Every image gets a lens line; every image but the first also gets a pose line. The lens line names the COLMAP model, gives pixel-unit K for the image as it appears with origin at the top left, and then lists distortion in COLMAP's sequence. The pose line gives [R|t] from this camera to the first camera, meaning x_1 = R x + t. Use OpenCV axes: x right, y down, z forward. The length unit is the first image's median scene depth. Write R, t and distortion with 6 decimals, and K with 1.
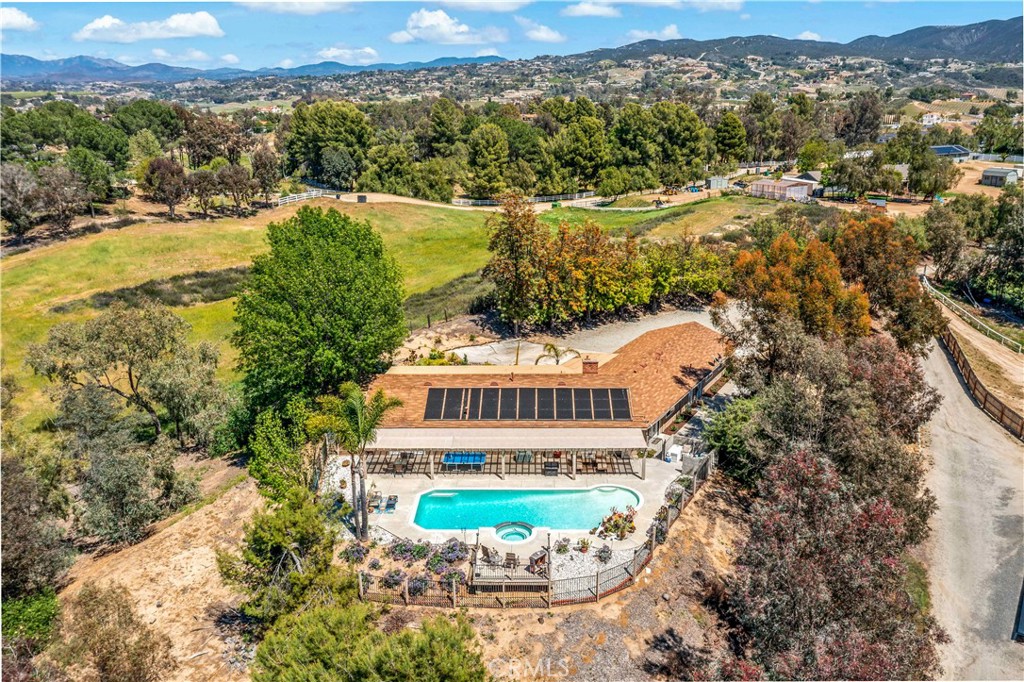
lens RADIAL K [[811.1, 0, 525.1], [0, 811.1, 341.9], [0, 0, 1]] dist [-0.007602, 0.001256]
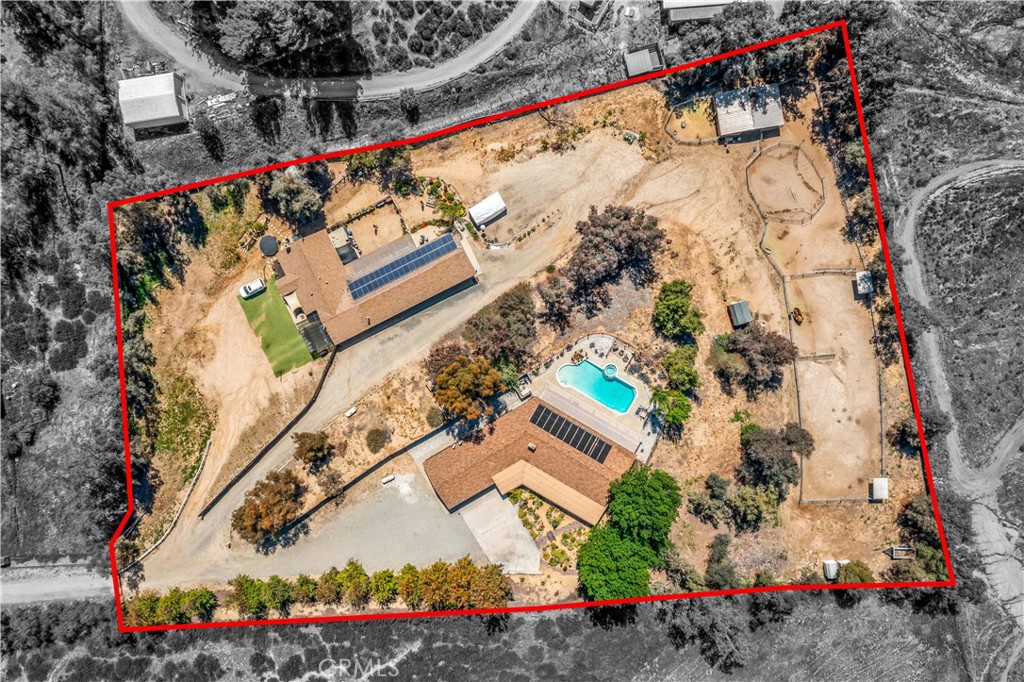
lens RADIAL K [[811.1, 0, 525.1], [0, 811.1, 341.9], [0, 0, 1]] dist [-0.007602, 0.001256]
pose [[-0.870614, -0.491494, 0.021583, 0.173226], [0.191466, -0.298092, 0.935137, -1.807151], [-0.453180, 0.818276, 0.353627, -0.007409]]
